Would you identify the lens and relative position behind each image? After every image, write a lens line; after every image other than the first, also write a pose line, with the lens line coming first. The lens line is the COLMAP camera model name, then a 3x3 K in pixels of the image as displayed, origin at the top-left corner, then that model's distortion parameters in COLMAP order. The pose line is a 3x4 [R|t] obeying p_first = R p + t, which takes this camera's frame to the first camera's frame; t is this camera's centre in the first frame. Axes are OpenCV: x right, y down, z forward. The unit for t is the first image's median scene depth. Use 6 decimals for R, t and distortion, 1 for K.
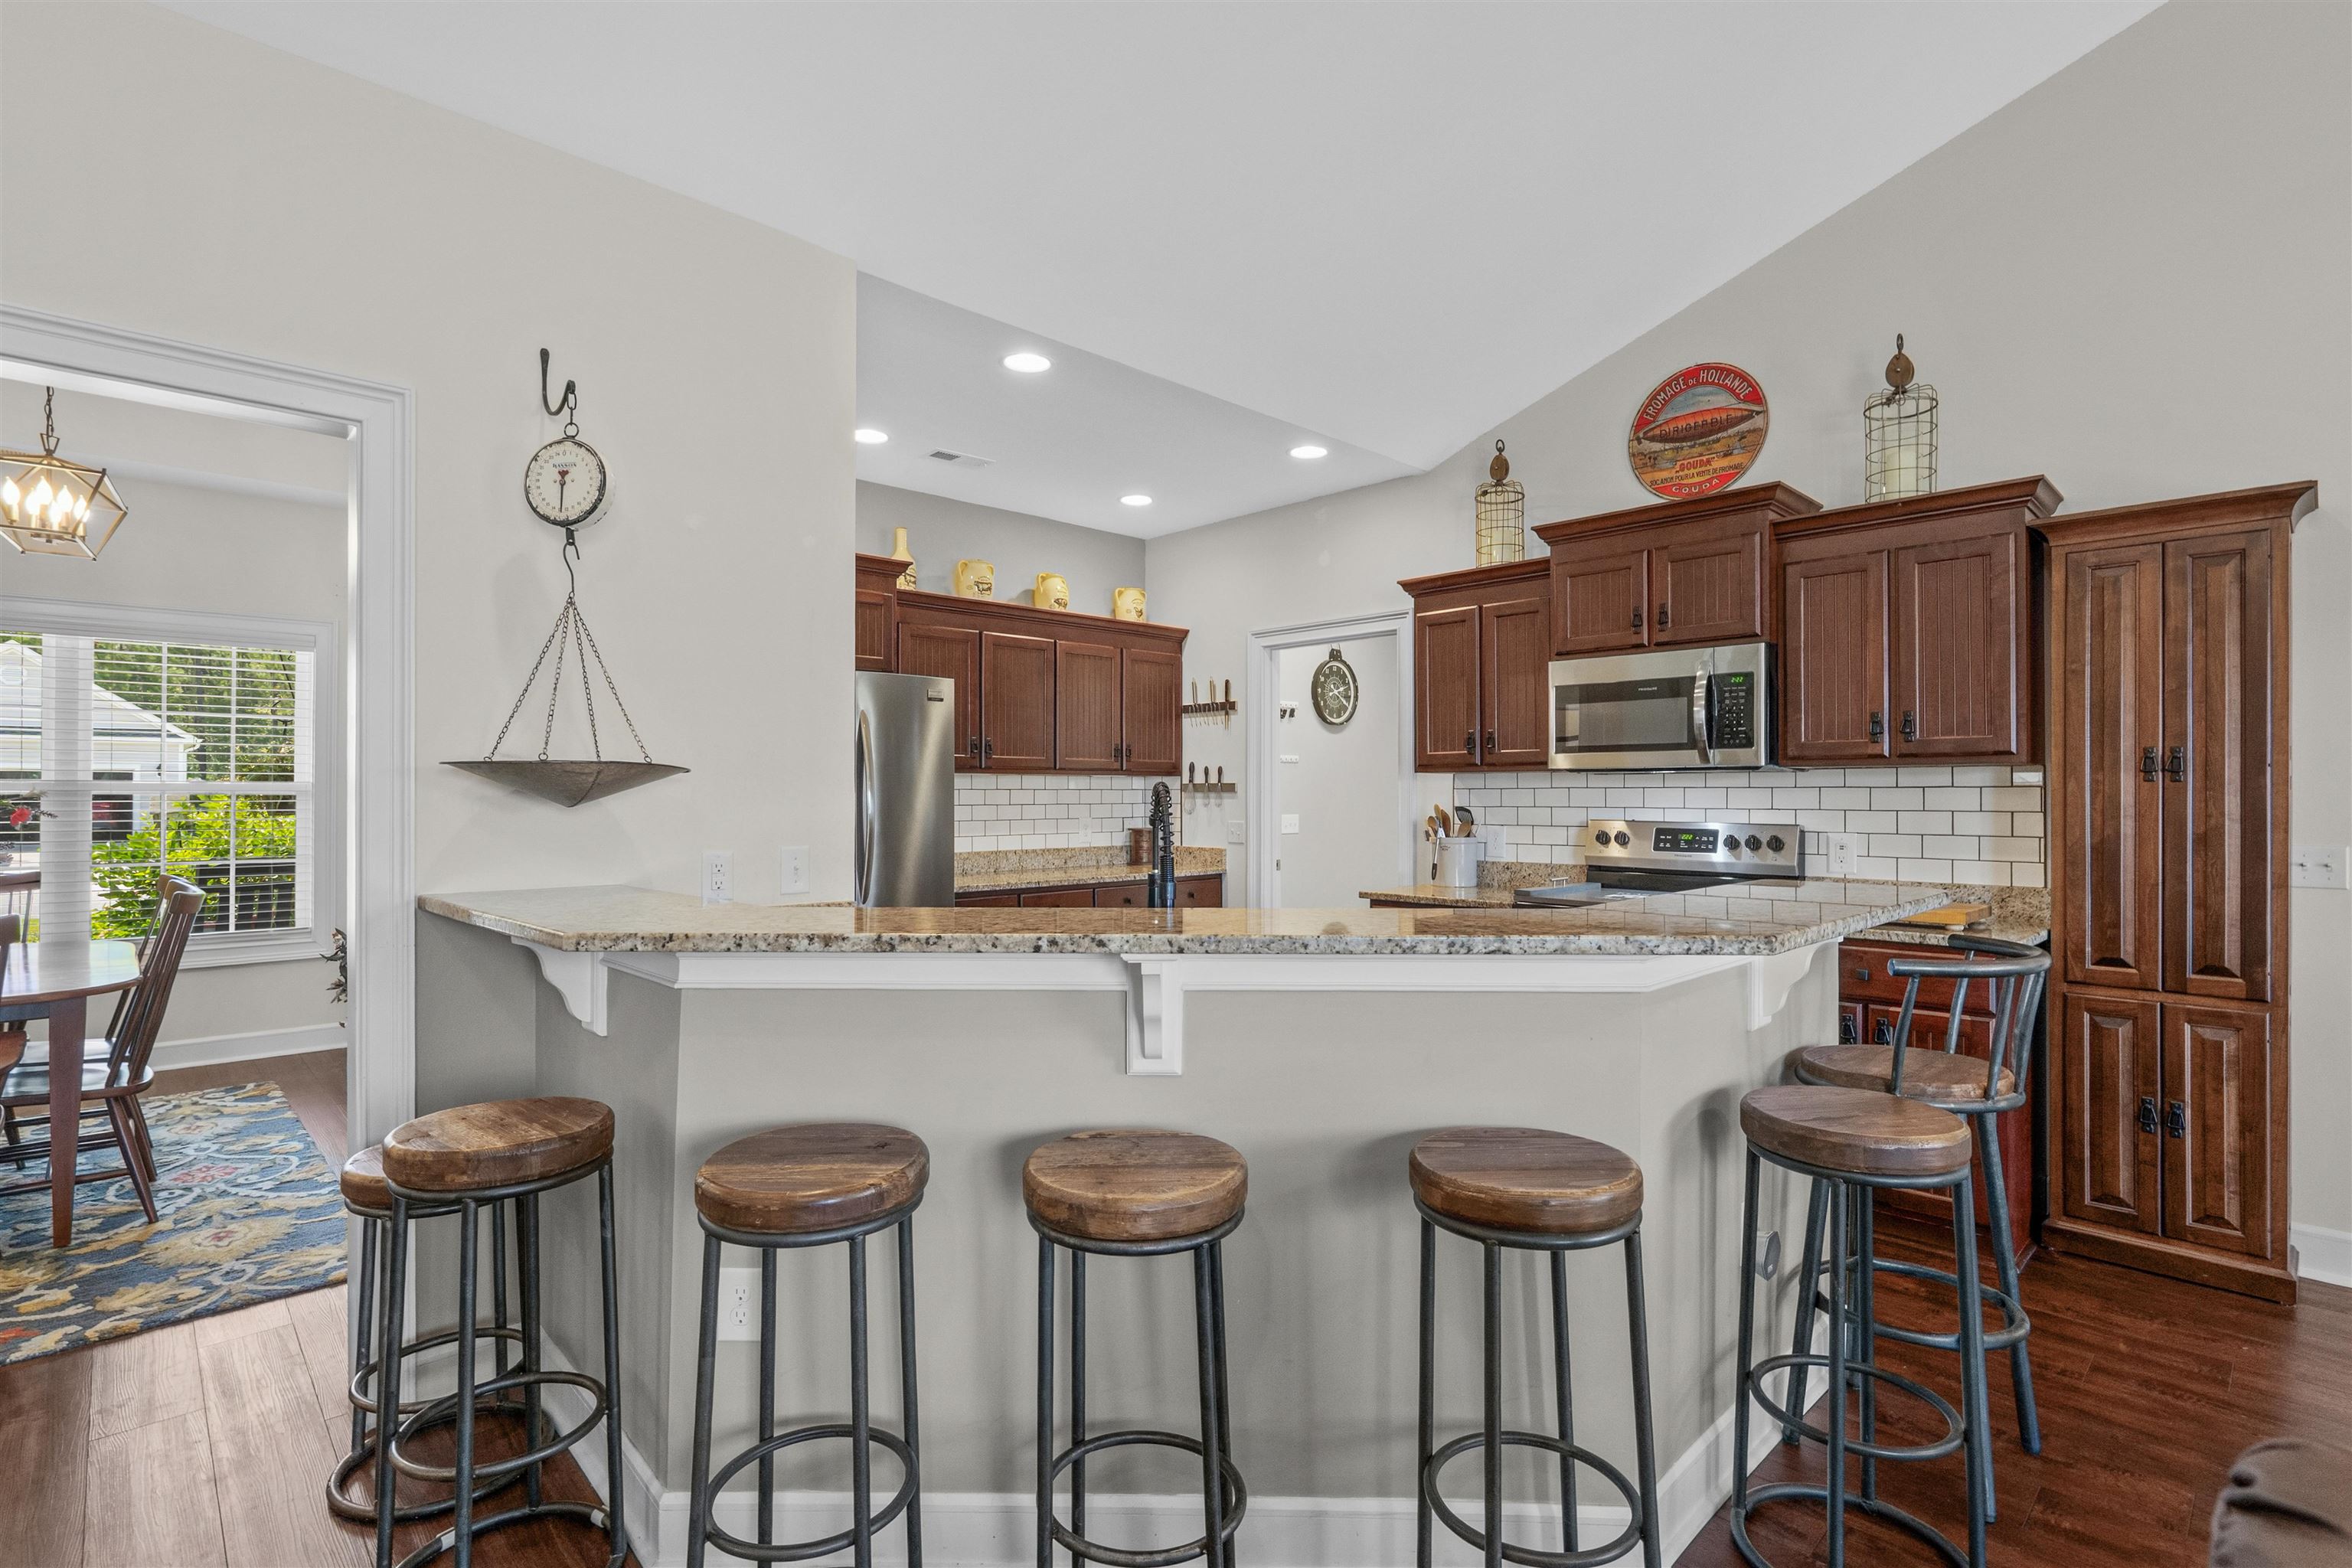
lens RADIAL K [[1076.7, 0, 1173.6], [0, 1076.7, 779.9], [0, 0, 1]] dist [-0.004195, 0.000904]
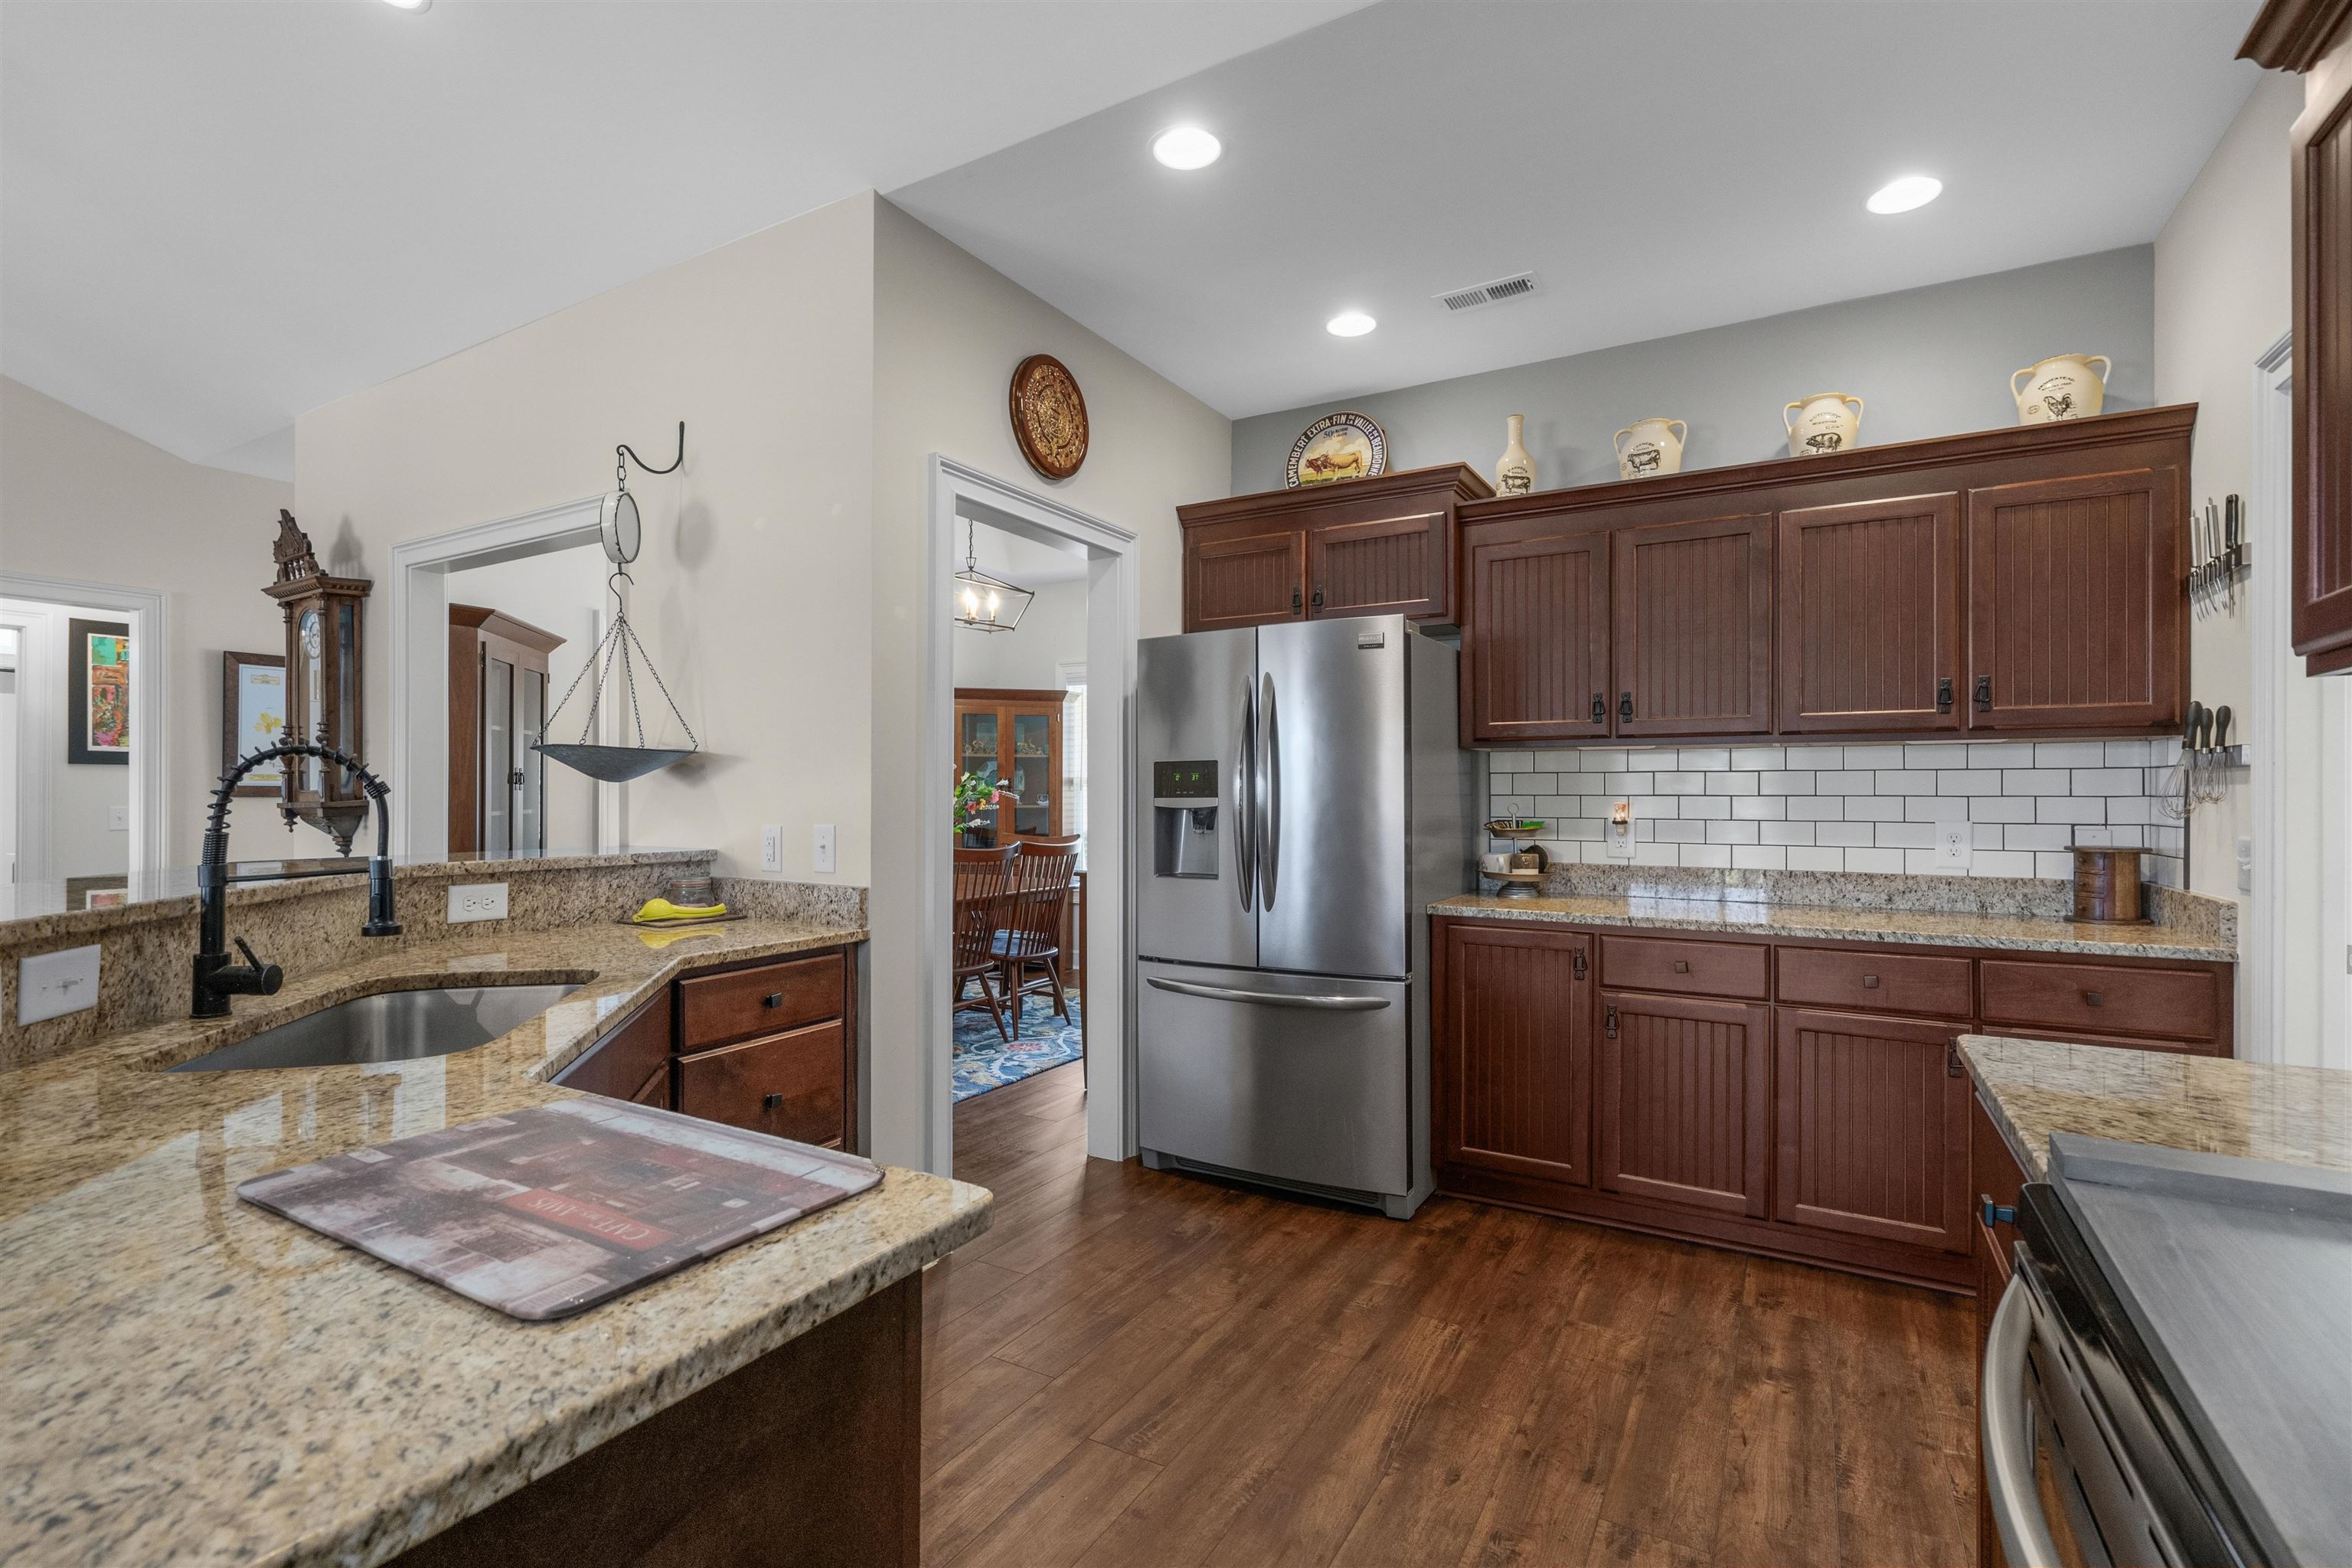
lens RADIAL K [[1076.7, 0, 1175.7], [0, 1076.7, 794.3], [0, 0, 1]] dist [-0.004195, 0.000904]
pose [[0.290807, 0.007665, -0.956751, 0.429719], [0.011163, 0.999873, 0.011403, 0.015362], [0.956717, -0.013997, 0.290684, 0.648887]]
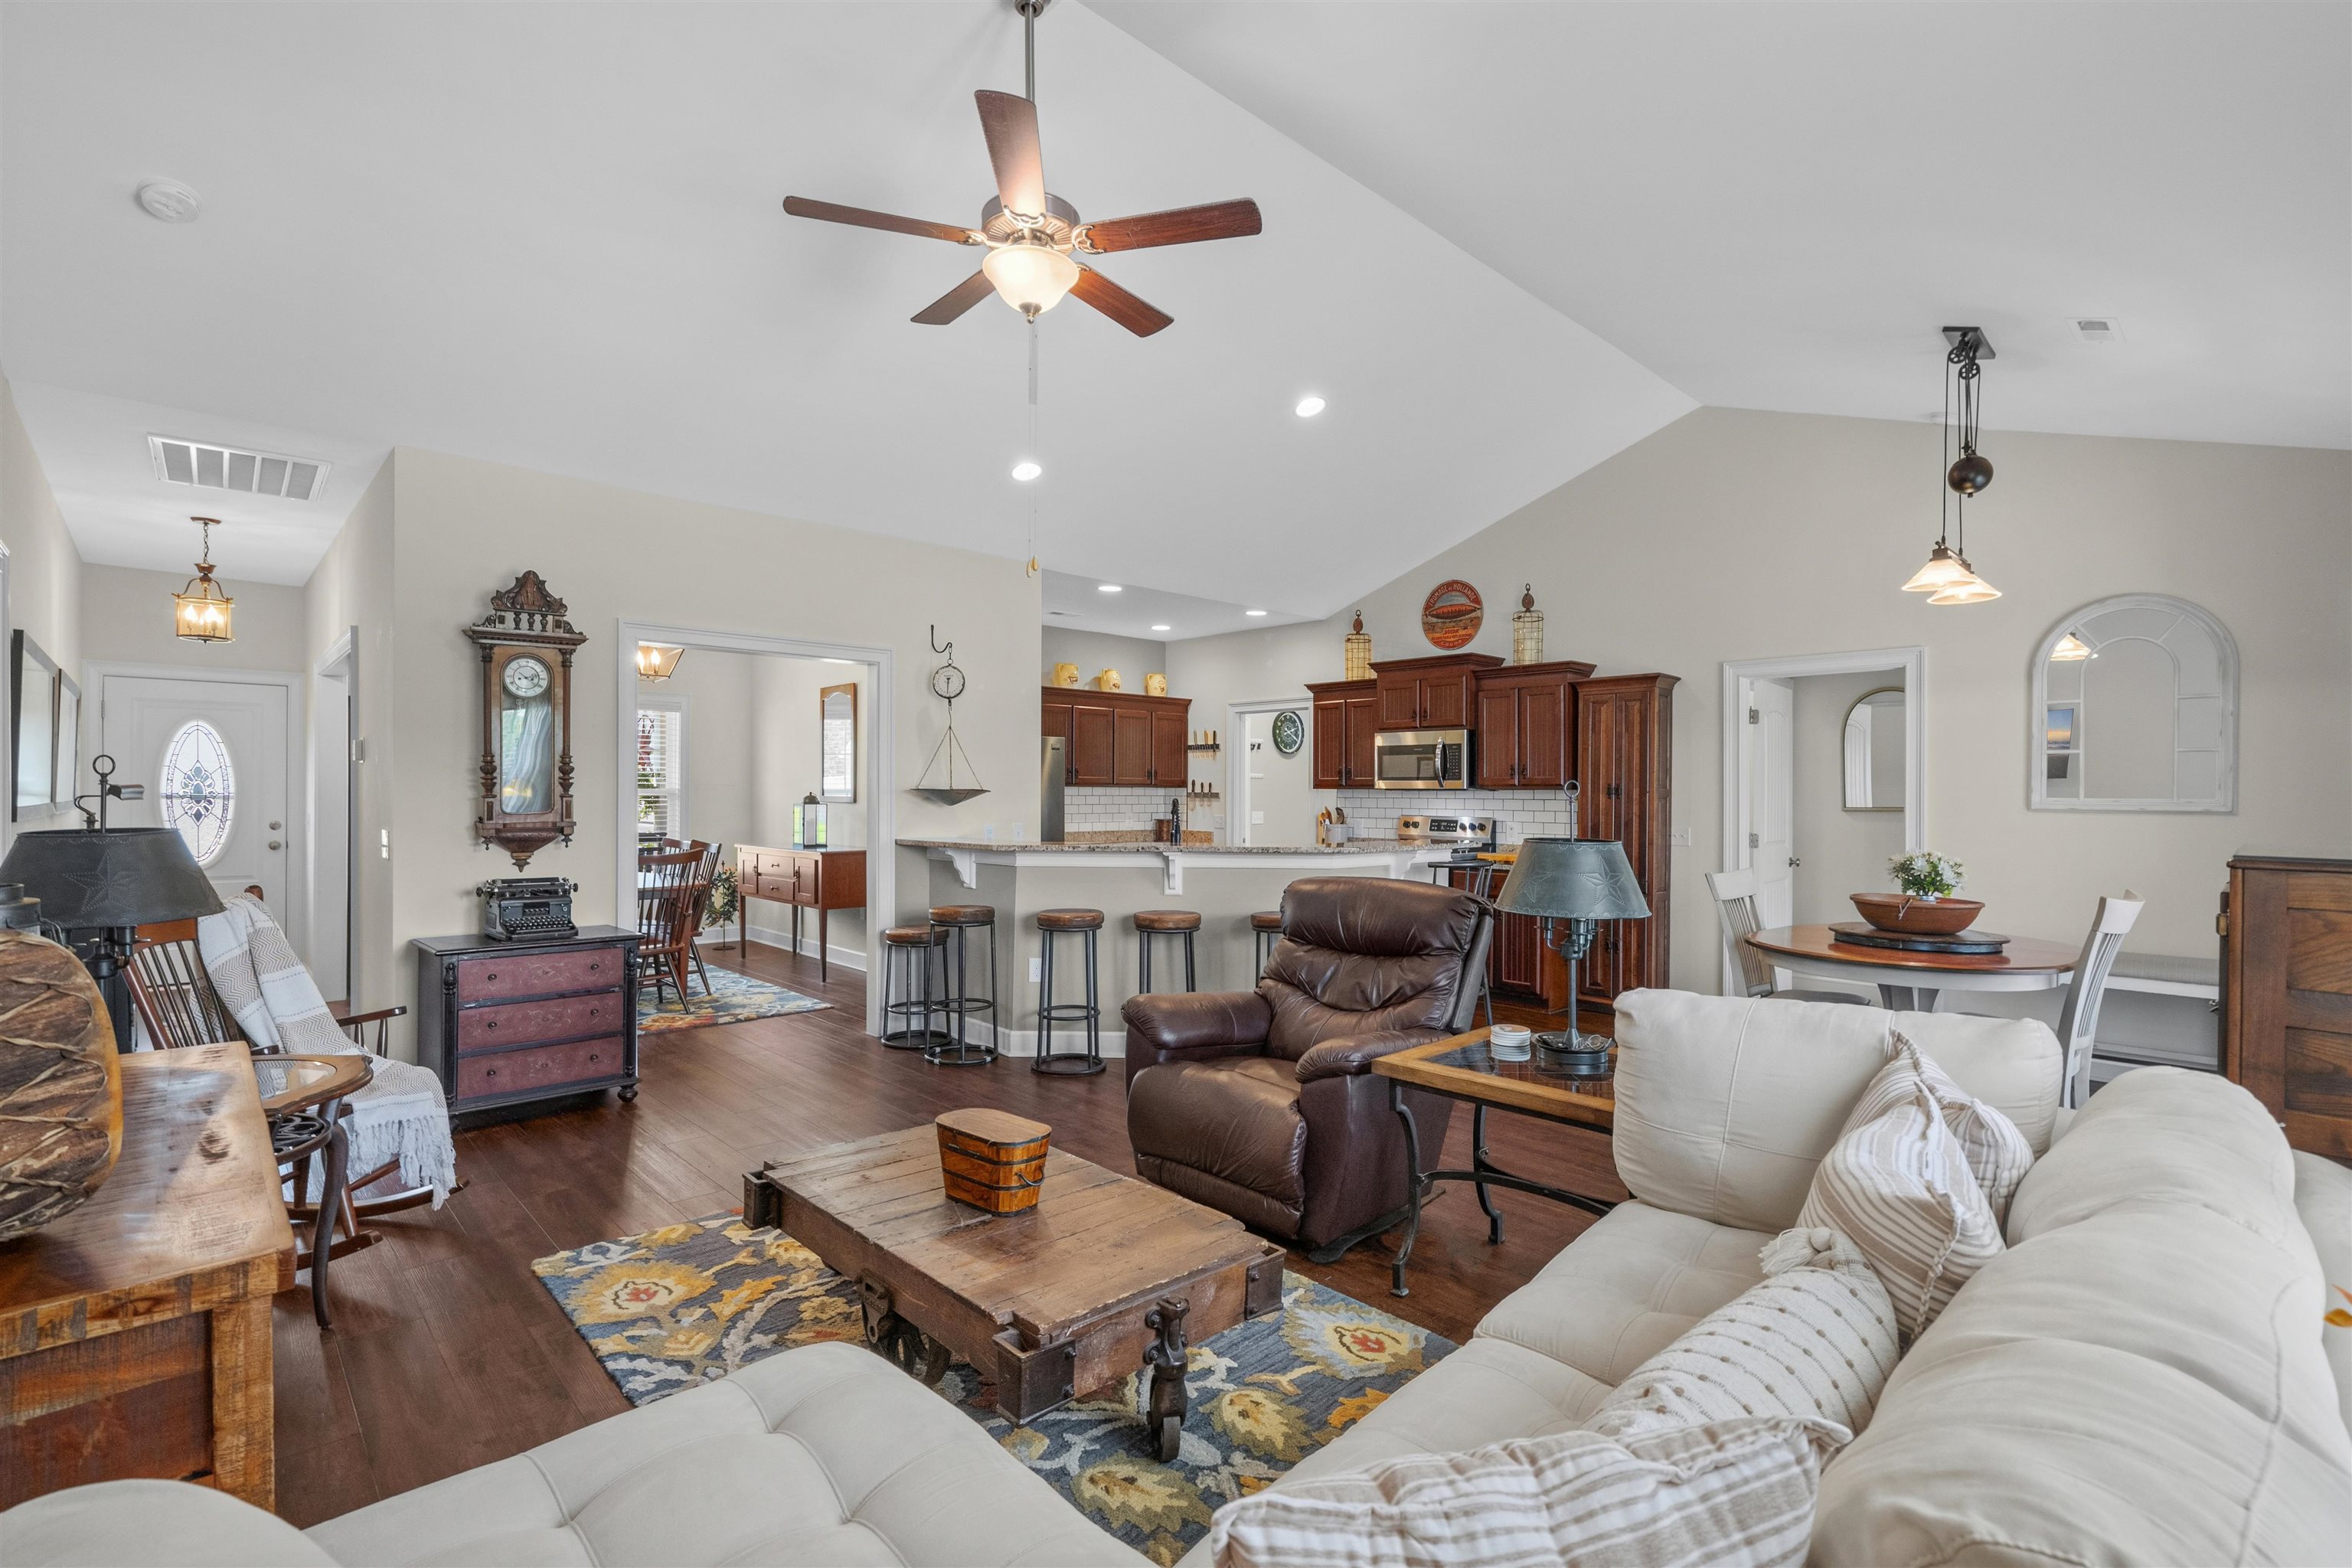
lens RADIAL K [[1076.7, 0, 1176.5], [0, 1076.7, 787.7], [0, 0, 1]] dist [-0.004195, 0.000904]
pose [[0.999947, 0.005983, -0.008383, 0.007167], [-0.005913, 0.999947, 0.008378, -0.024737], [0.008433, -0.008328, 0.999930, -0.912750]]
